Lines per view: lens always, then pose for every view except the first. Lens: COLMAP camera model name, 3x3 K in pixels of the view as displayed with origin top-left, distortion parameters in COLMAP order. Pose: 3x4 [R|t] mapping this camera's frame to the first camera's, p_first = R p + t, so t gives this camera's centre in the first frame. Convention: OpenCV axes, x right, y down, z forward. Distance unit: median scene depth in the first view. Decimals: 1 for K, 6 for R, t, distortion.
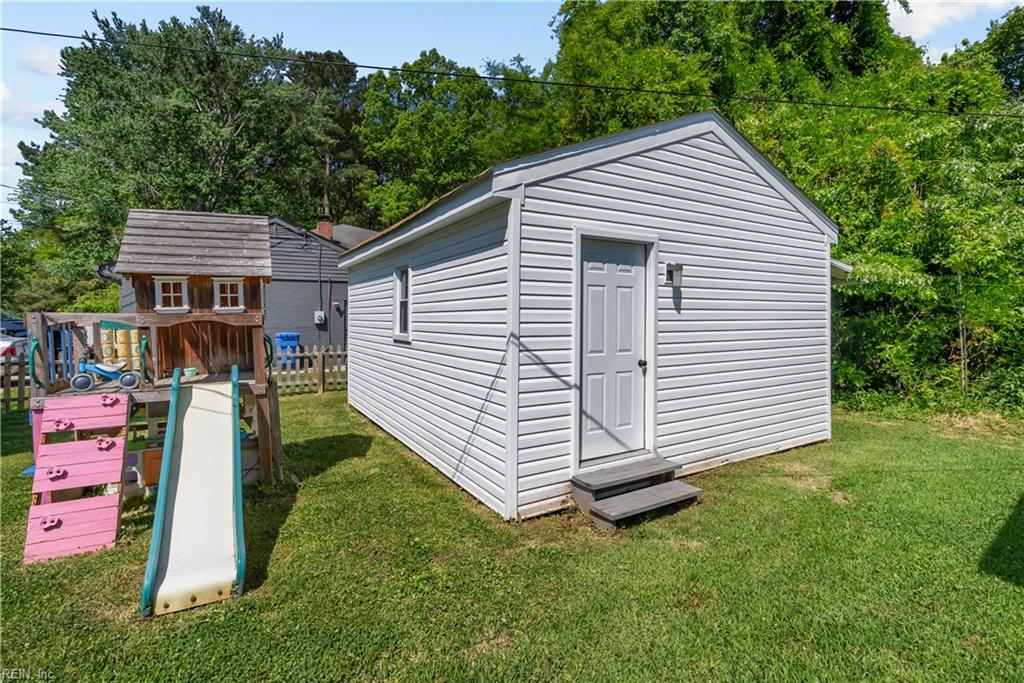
lens RADIAL K [[468.6, 0, 512.0], [0, 468.6, 315.8], [0, 0, 1]] dist [-0.002664, -0.000198]
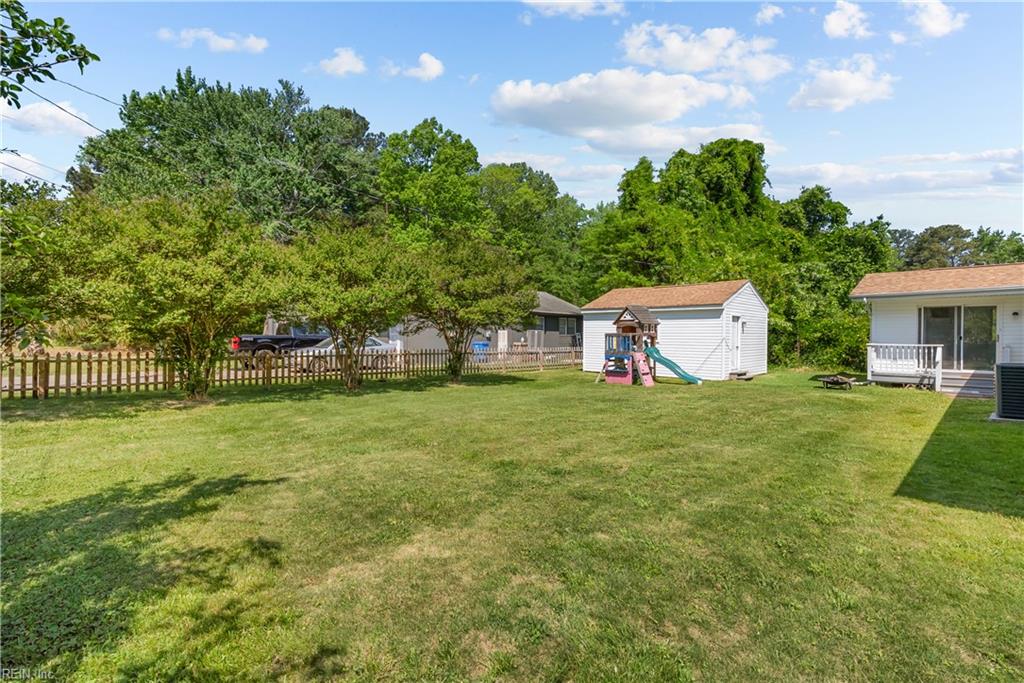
lens RADIAL K [[469.7, 0, 508.3], [0, 469.7, 336.1], [0, 0, 1]] dist [-0.003237, 0.000248]
pose [[0.966993, 0.009227, 0.254637, -0.805092], [-0.011000, 0.999924, 0.005540, 0.002832], [-0.254567, -0.008158, 0.967021, -0.723151]]
